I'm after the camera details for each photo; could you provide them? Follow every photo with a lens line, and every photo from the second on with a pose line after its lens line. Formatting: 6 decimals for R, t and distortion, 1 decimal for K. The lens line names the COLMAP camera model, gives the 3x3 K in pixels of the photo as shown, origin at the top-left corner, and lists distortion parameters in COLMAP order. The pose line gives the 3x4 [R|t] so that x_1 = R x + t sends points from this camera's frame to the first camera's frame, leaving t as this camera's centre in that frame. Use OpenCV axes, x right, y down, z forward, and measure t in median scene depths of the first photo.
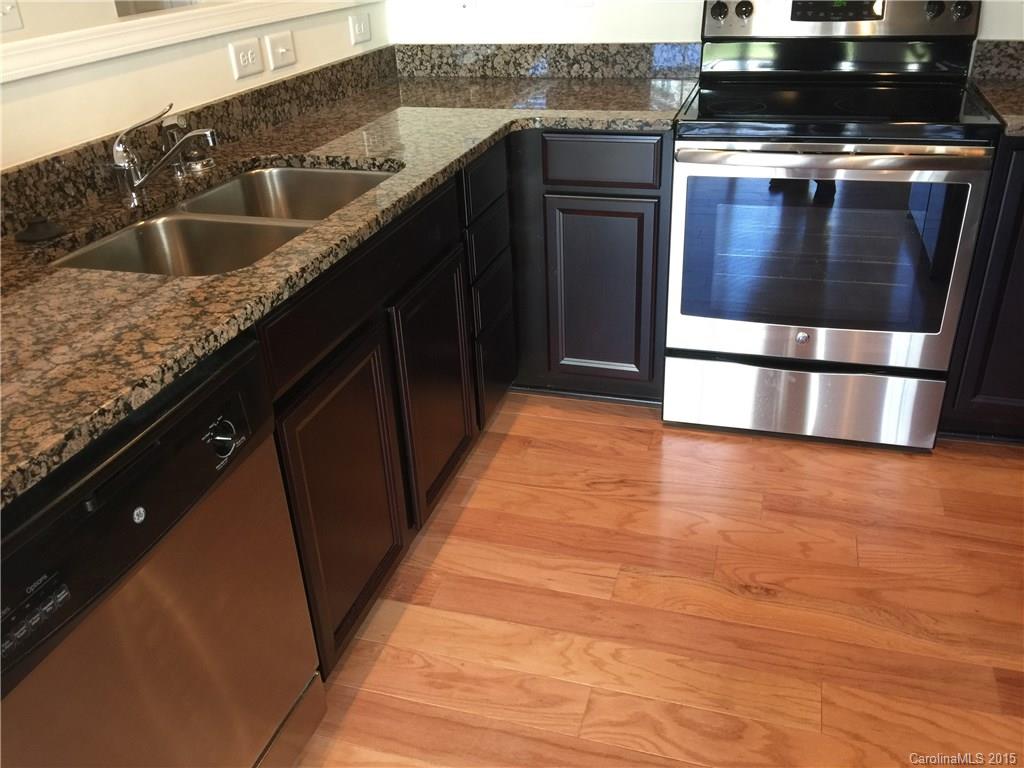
lens RADIAL K [[874.8, 0, 515.0], [0, 874.8, 375.4], [0, 0, 1]] dist [0.080260, -0.137965]
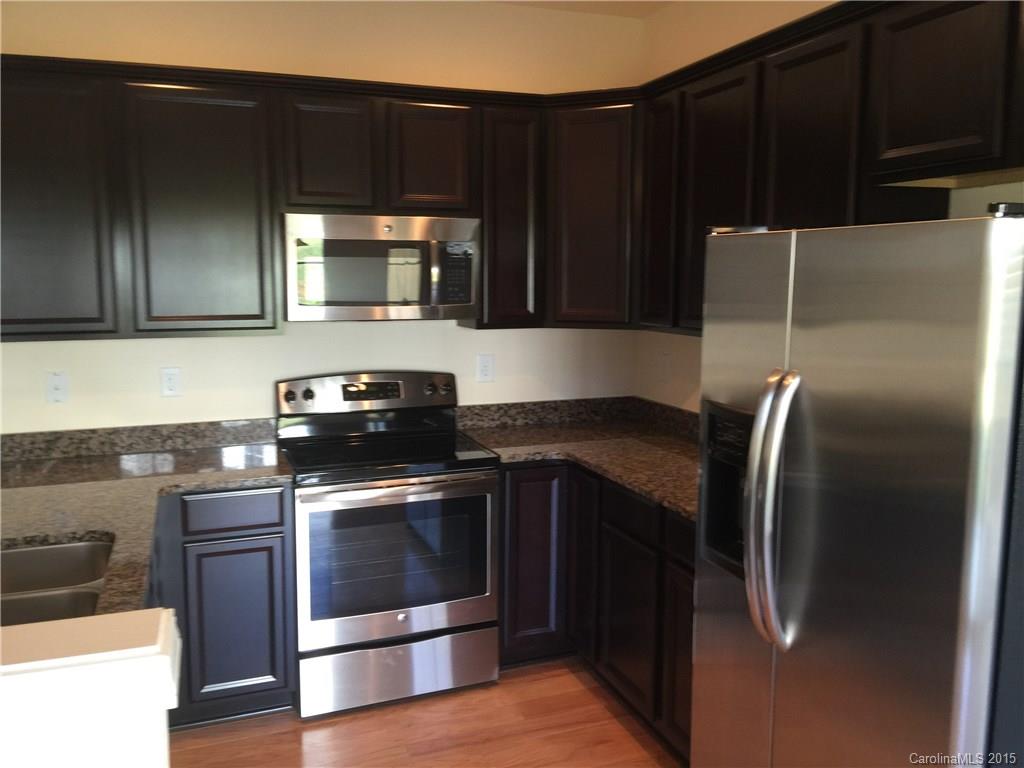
lens RADIAL K [[874.8, 0, 515.0], [0, 874.8, 375.4], [0, 0, 1]] dist [0.080260, -0.137965]
pose [[0.797585, -0.036811, 0.602082, -0.316226], [0.256380, 0.924180, -0.283126, 0.037443], [-0.546010, 0.380179, 0.746550, -0.233306]]
